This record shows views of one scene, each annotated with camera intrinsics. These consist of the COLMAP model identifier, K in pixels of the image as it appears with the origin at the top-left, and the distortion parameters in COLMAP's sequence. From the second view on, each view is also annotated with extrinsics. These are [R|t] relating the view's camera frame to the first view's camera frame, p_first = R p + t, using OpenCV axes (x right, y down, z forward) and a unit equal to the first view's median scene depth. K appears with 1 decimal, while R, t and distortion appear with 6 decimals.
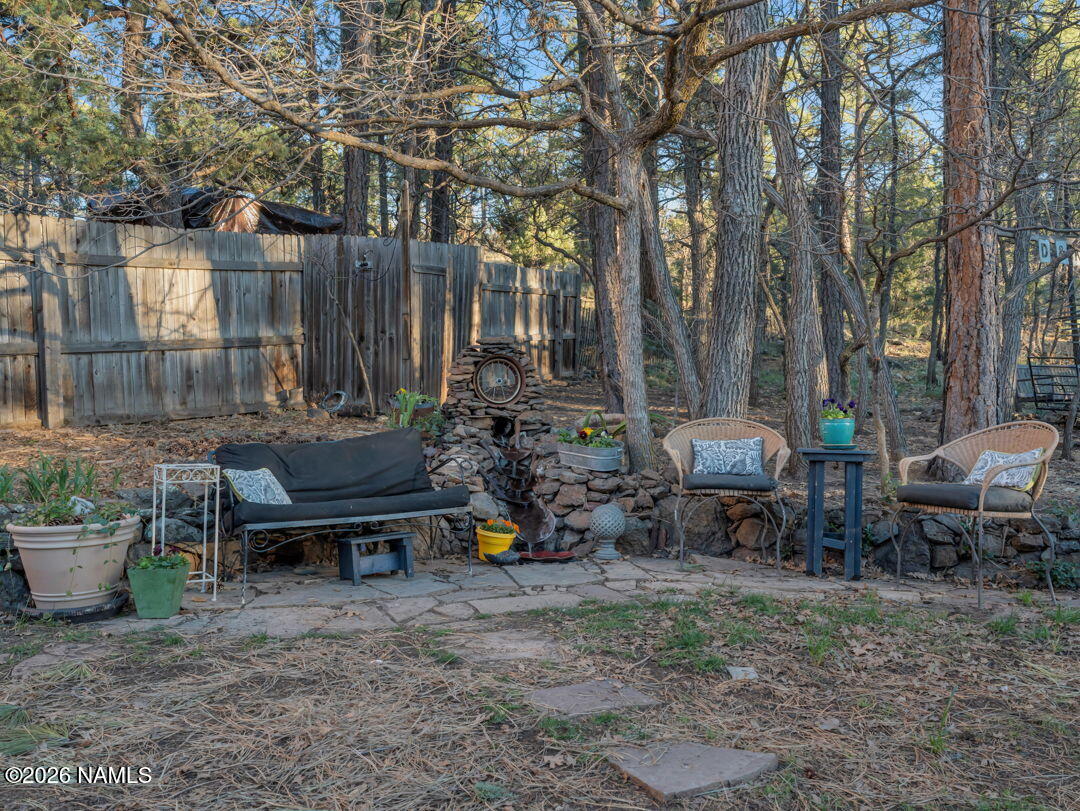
lens RADIAL K [[611.5, 0, 540.5], [0, 611.5, 399.7], [0, 0, 1]] dist [-0.007605, -0.001448]
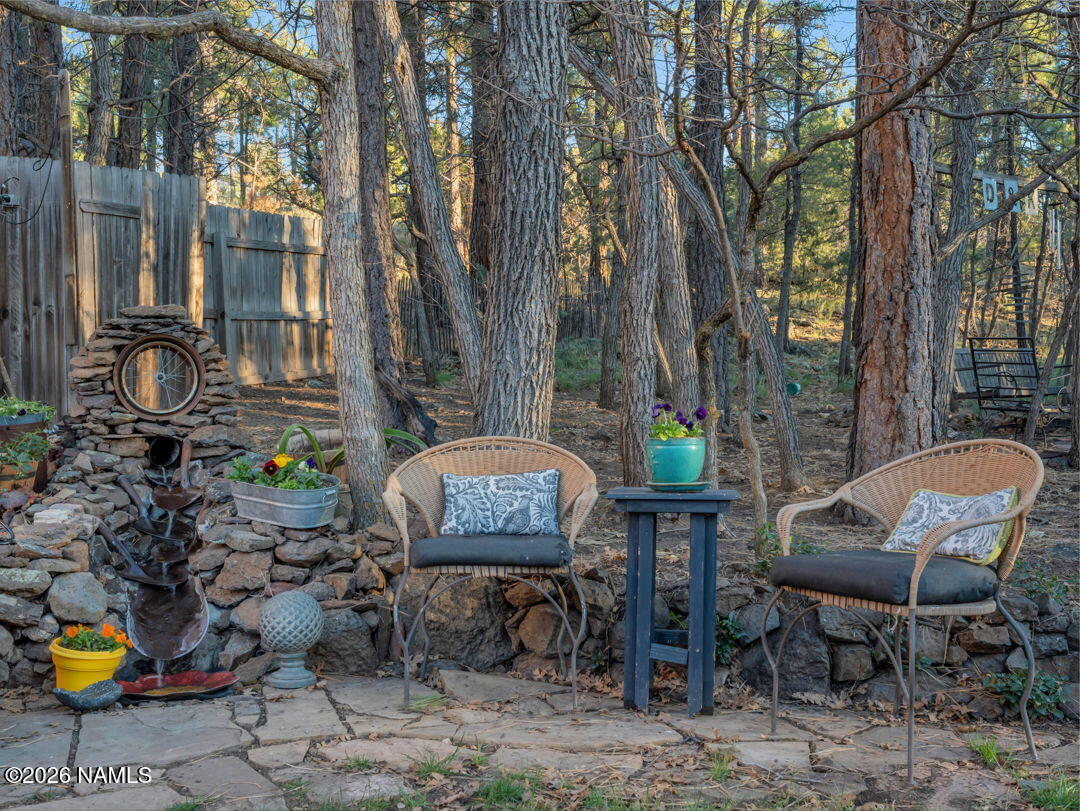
lens RADIAL K [[580.5, 0, 544.0], [0, 580.5, 405.2], [0, 0, 1]] dist [-0.005856, 0.000167]
pose [[0.997089, -0.012277, 0.075256, 0.294509], [0.010444, 0.999640, 0.024698, -0.014170], [-0.075532, -0.023840, 0.996858, 0.422978]]
